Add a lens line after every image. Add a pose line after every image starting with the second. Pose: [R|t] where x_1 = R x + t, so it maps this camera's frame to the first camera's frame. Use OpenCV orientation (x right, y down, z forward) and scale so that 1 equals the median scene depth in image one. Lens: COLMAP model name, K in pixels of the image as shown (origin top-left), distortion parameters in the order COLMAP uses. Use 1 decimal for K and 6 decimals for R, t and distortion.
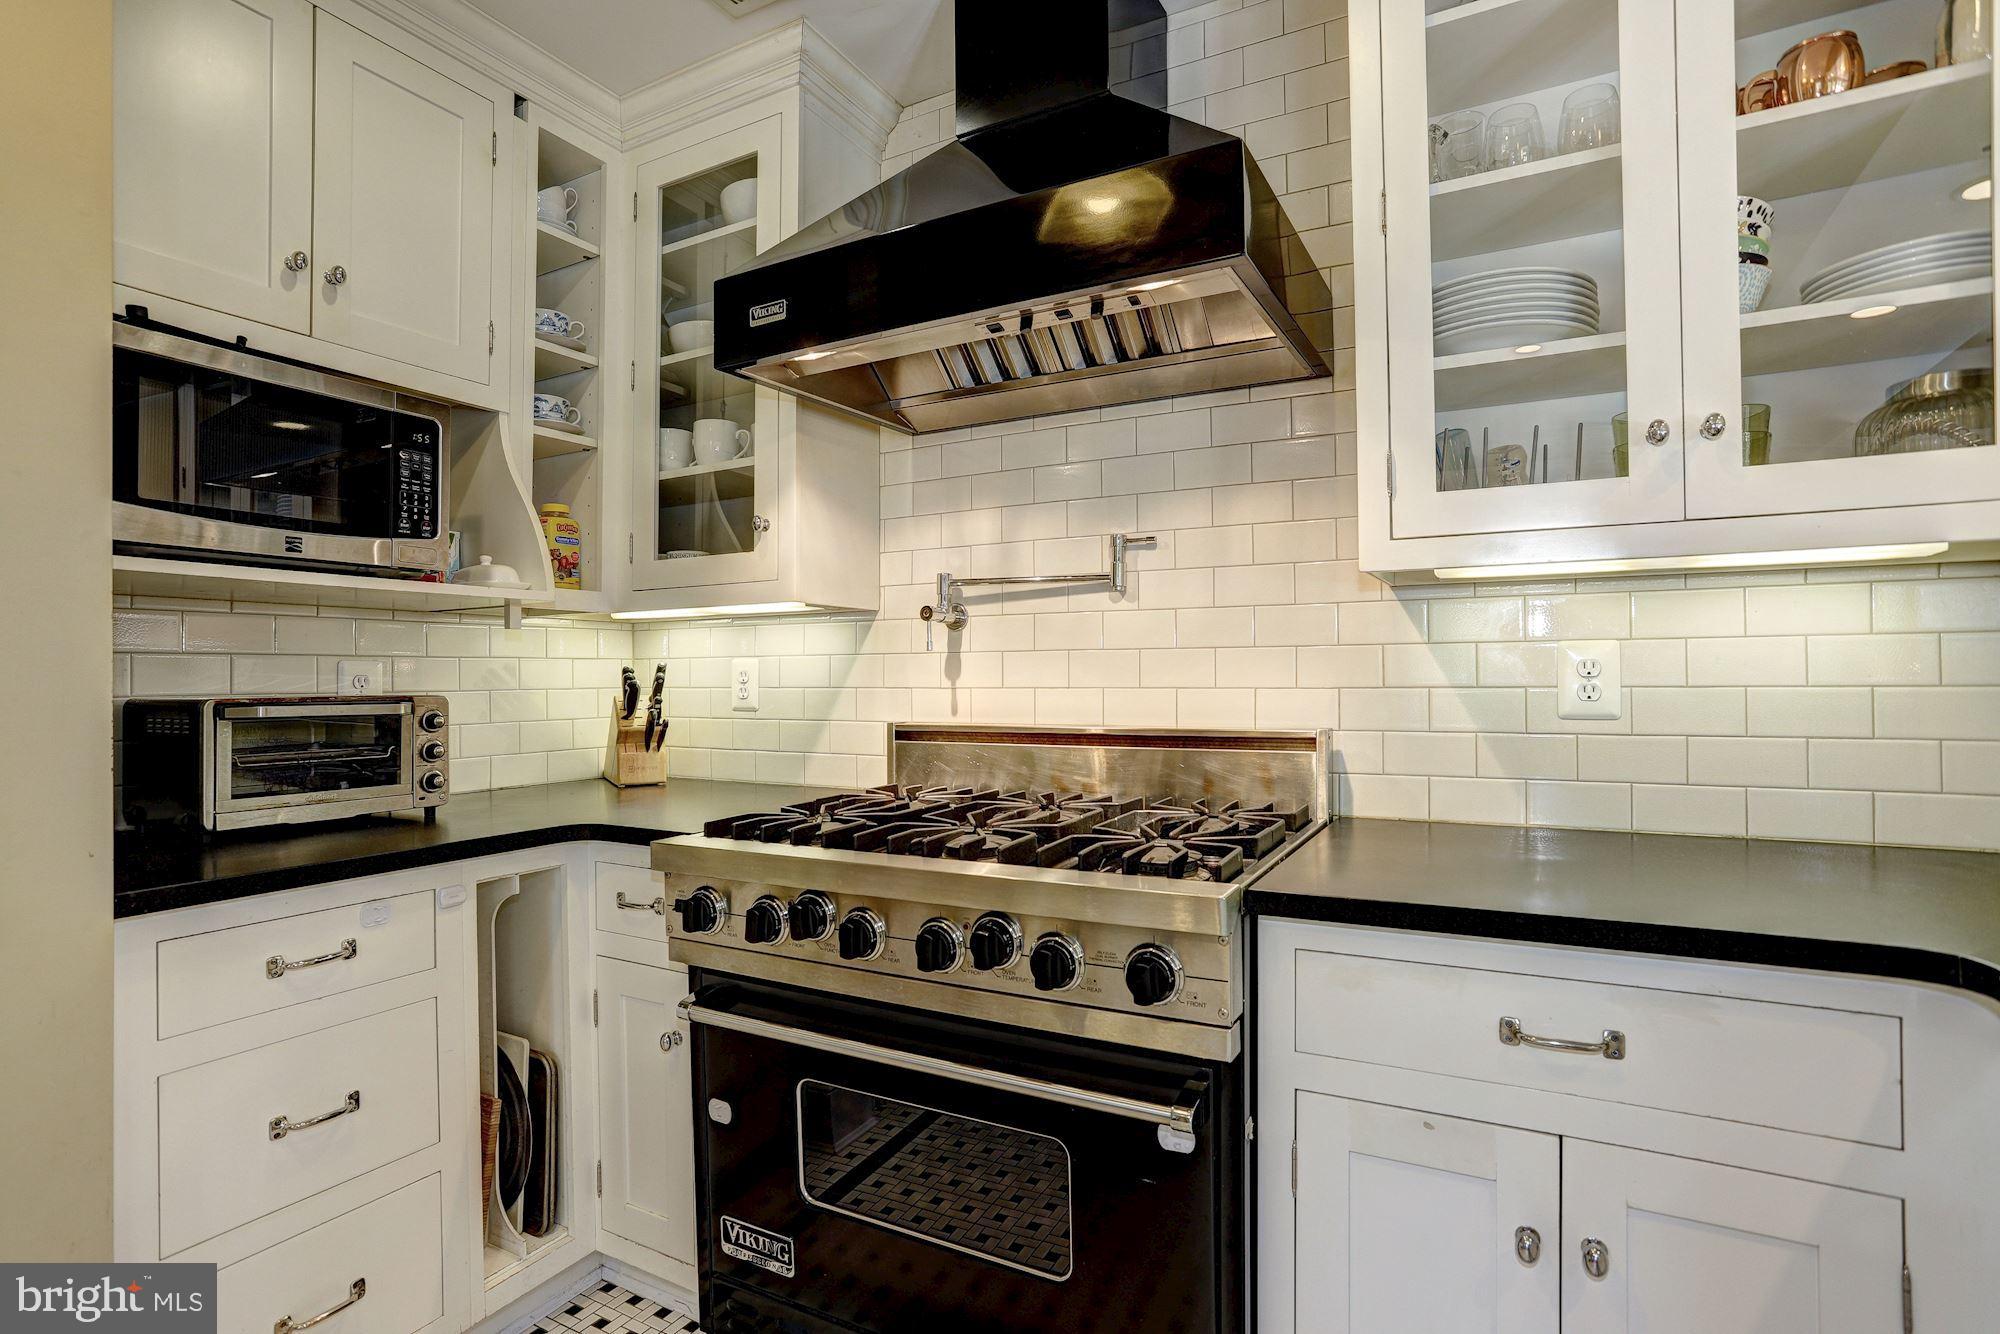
lens RADIAL K [[979.9, 0, 991.9], [0, 979.9, 664.8], [0, 0, 1]] dist [-0.078860, 0.045707]
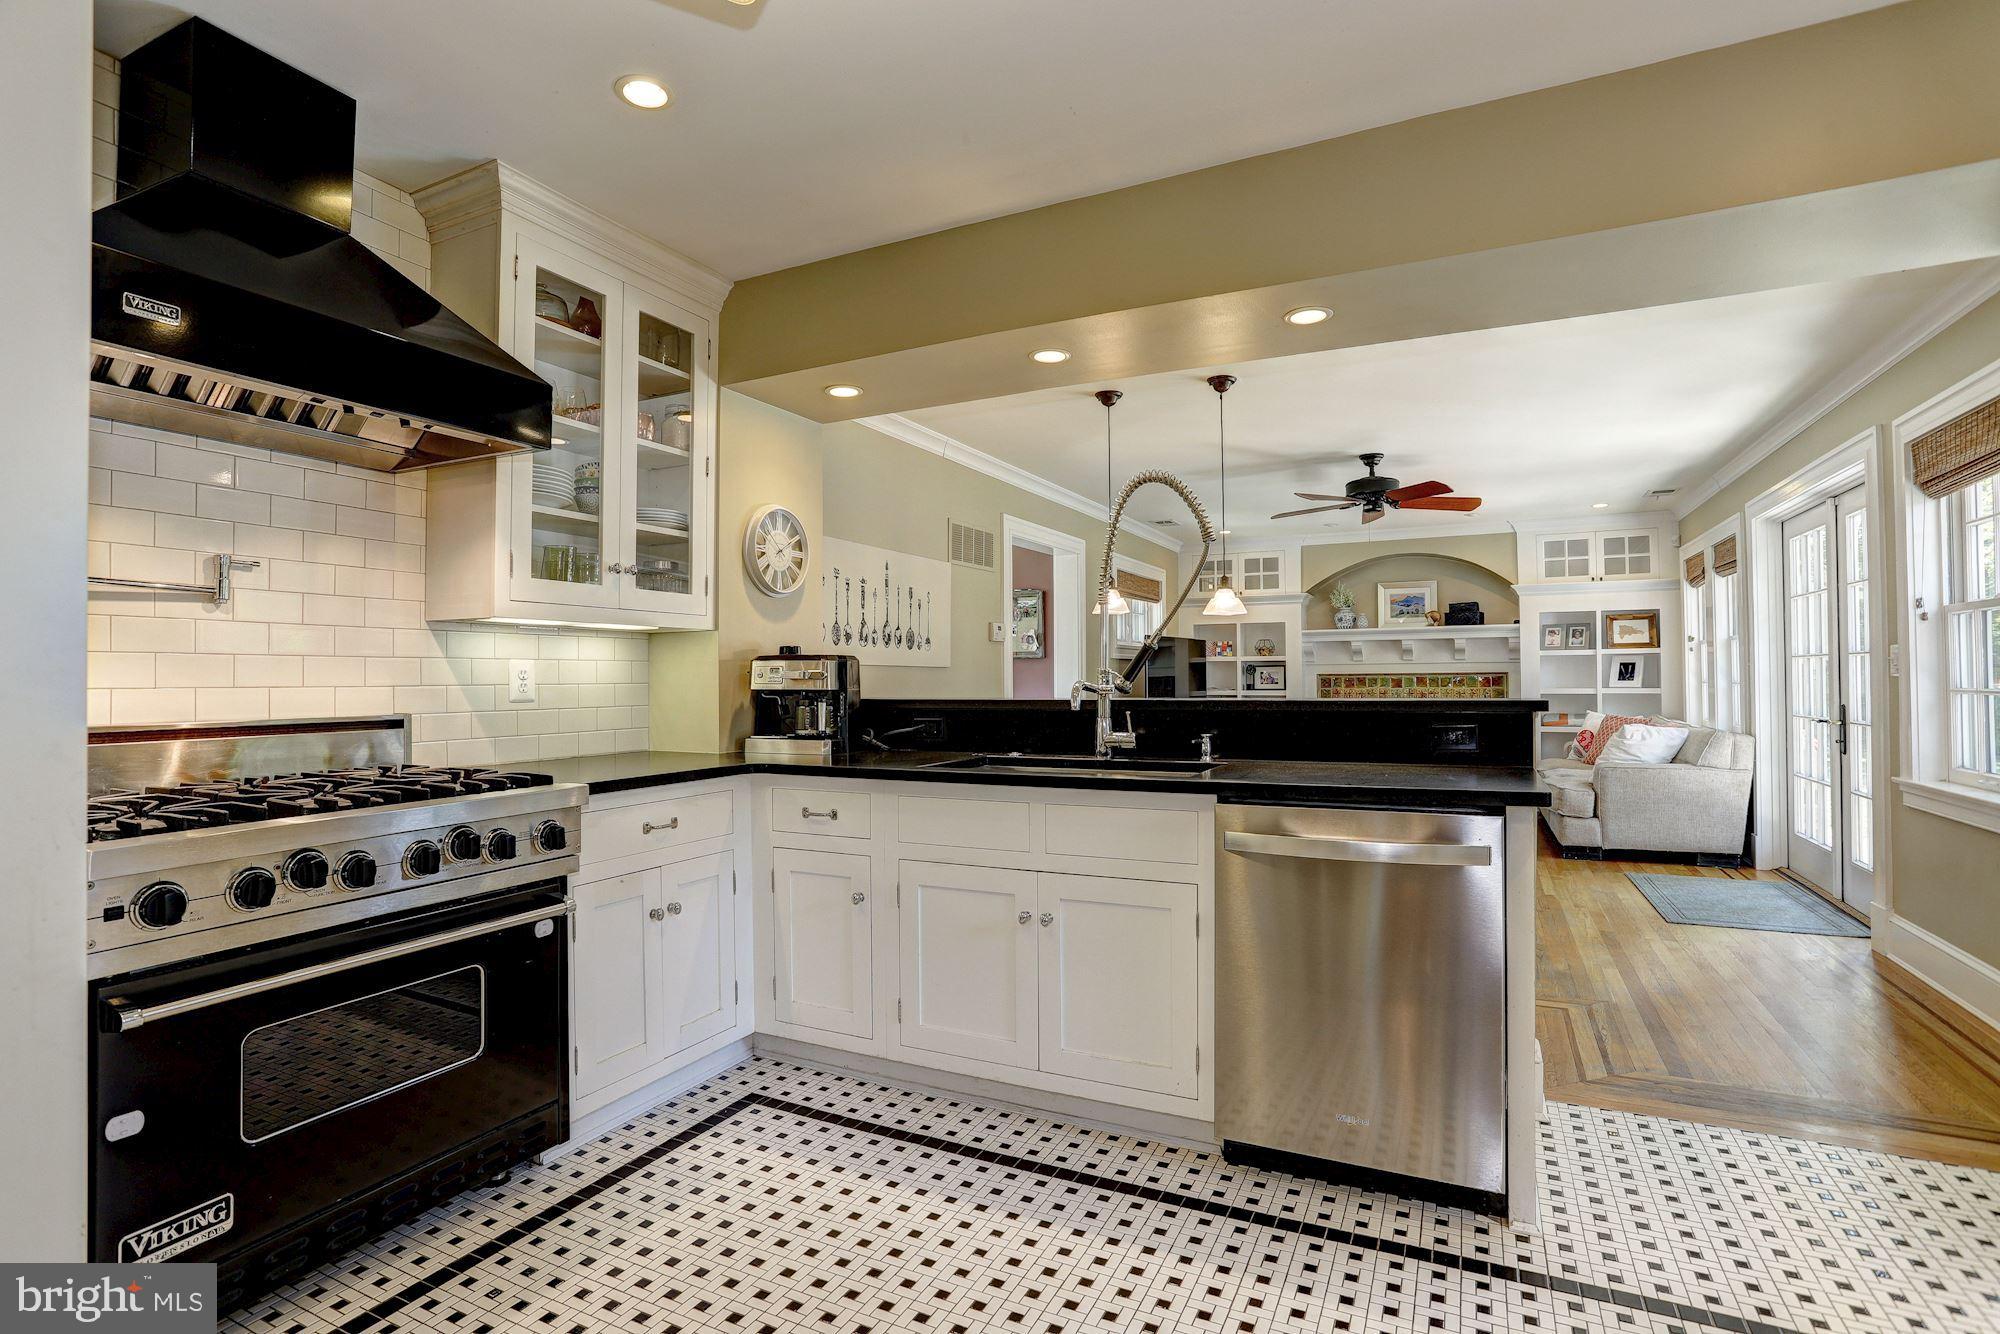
lens RADIAL K [[969.7, 0, 990.7], [0, 969.7, 663.4], [0, 0, 1]] dist [-0.072411, 0.036482]
pose [[-0.045769, 0.020603, 0.998740, -1.037722], [-0.008120, 0.999747, -0.020996, 0.011186], [-0.998919, -0.009071, -0.045591, 0.146529]]
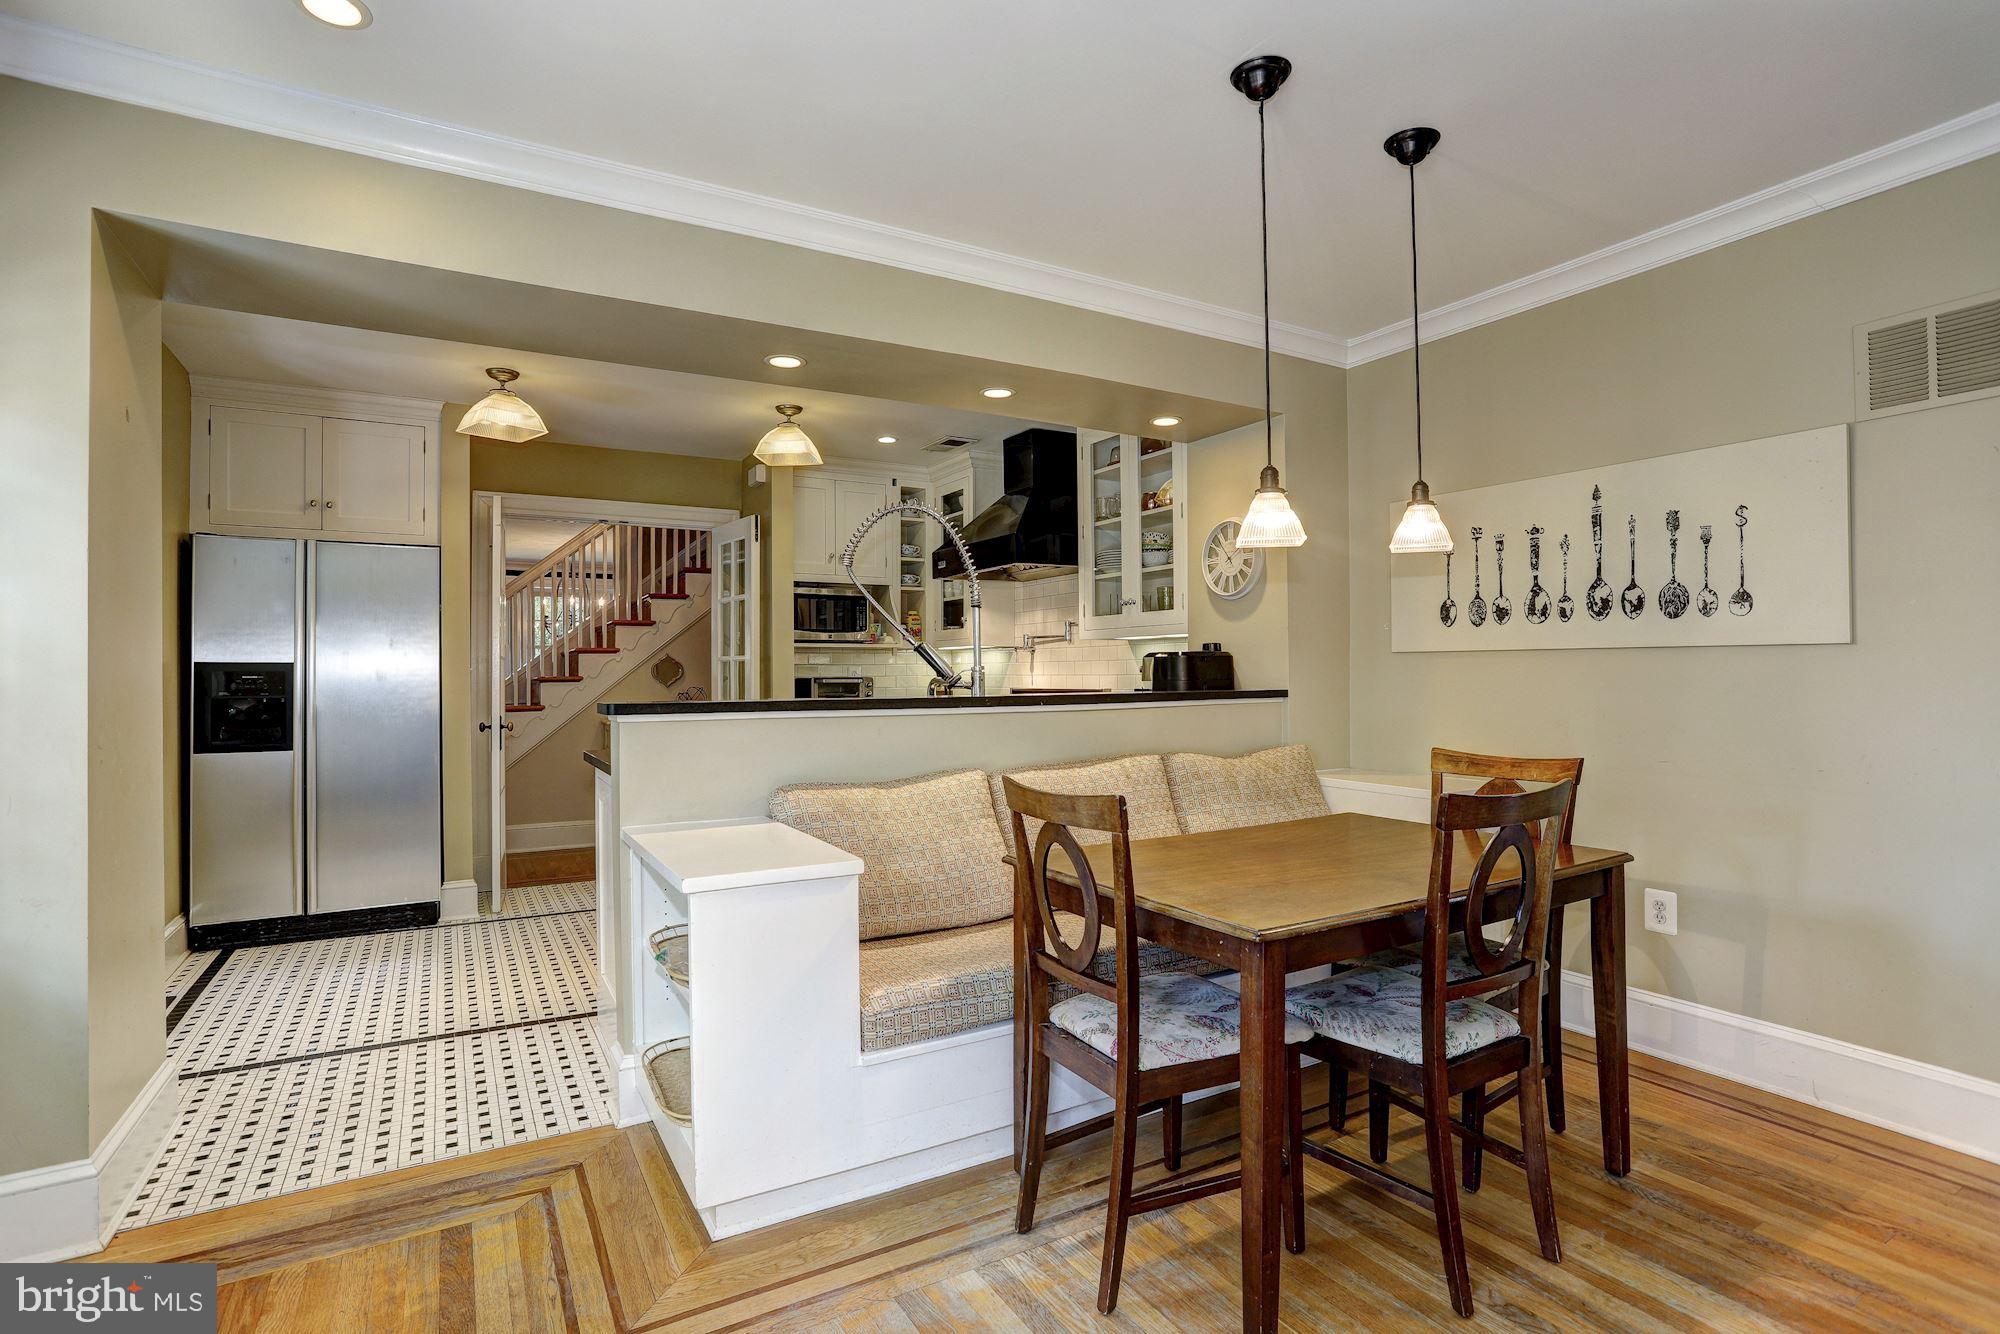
lens RADIAL K [[969.7, 0, 990.7], [0, 969.7, 663.4], [0, 0, 1]] dist [-0.072411, 0.036482]
pose [[0.861597, -0.006429, -0.507552, 1.380604], [0.009812, 0.999944, 0.003991, -0.023914], [0.507497, -0.008419, 0.861612, -1.556962]]
